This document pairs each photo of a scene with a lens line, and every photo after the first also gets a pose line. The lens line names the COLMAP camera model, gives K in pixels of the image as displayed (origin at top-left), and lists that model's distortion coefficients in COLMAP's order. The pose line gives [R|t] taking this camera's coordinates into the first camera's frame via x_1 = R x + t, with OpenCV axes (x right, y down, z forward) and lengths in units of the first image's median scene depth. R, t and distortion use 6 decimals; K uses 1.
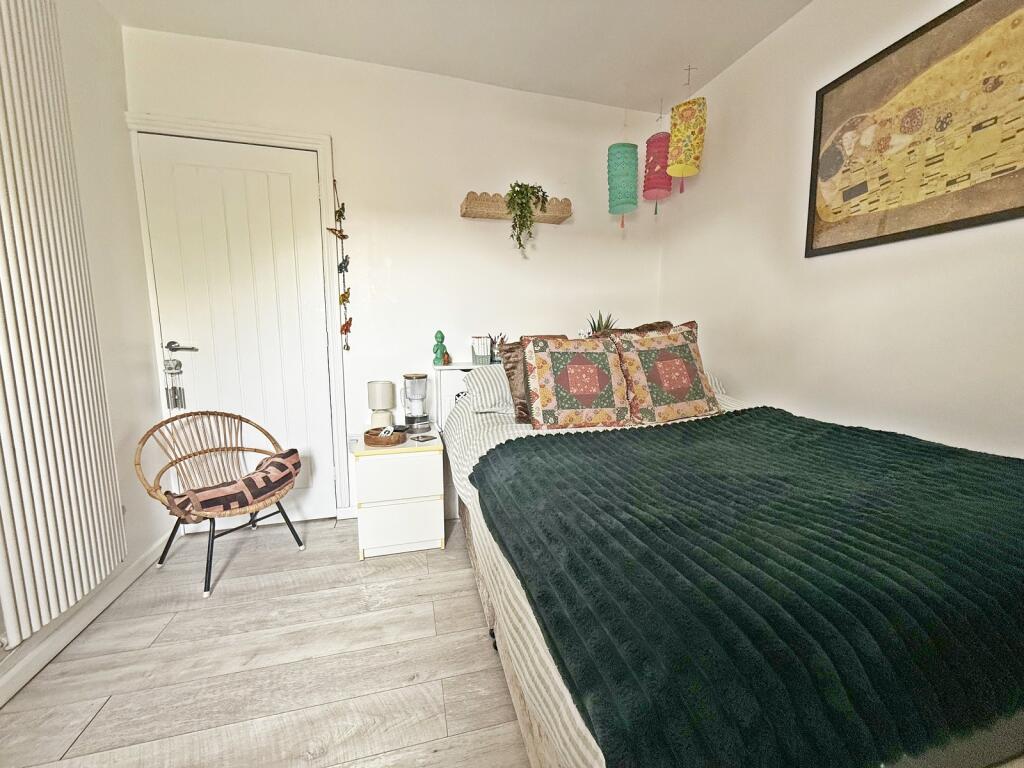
lens RADIAL K [[415.9, 0, 514.5], [0, 415.9, 383.2], [0, 0, 1]] dist [-0.001934, -0.000446]
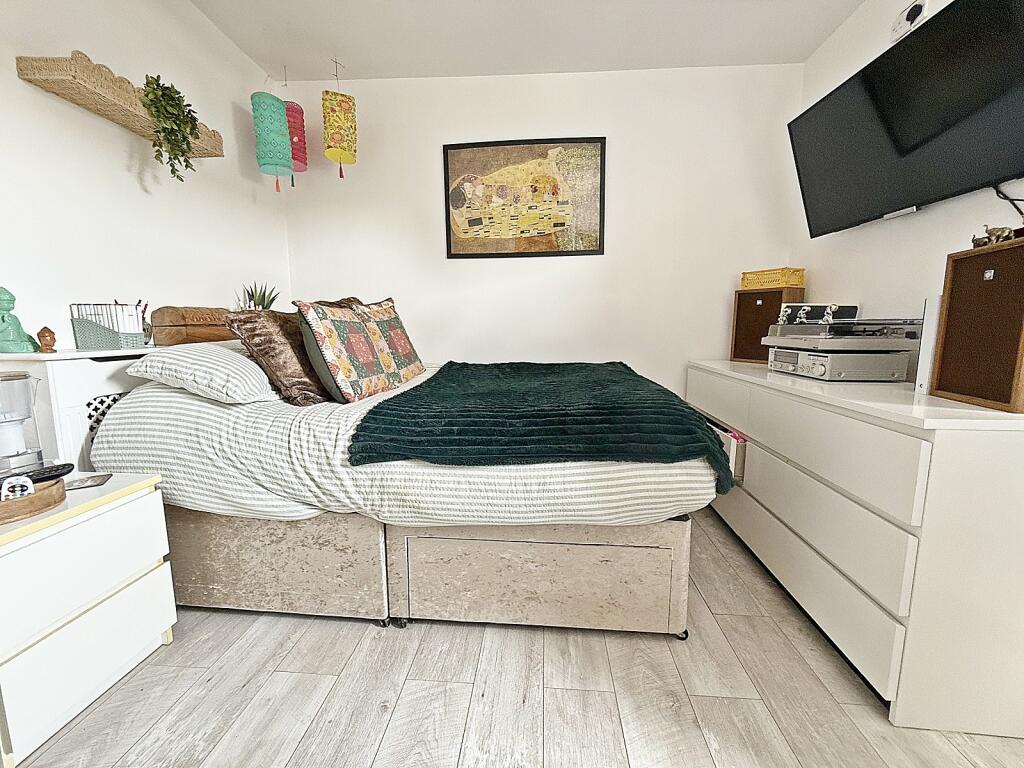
lens RADIAL K [[415.9, 0, 514.5], [0, 415.9, 383.2], [0, 0, 1]] dist [-0.001934, -0.000446]
pose [[0.311362, -0.125491, 0.941969, -0.701158], [0.119069, 0.988582, 0.092344, 0.026795], [-0.942802, 0.083407, 0.322749, 0.363270]]
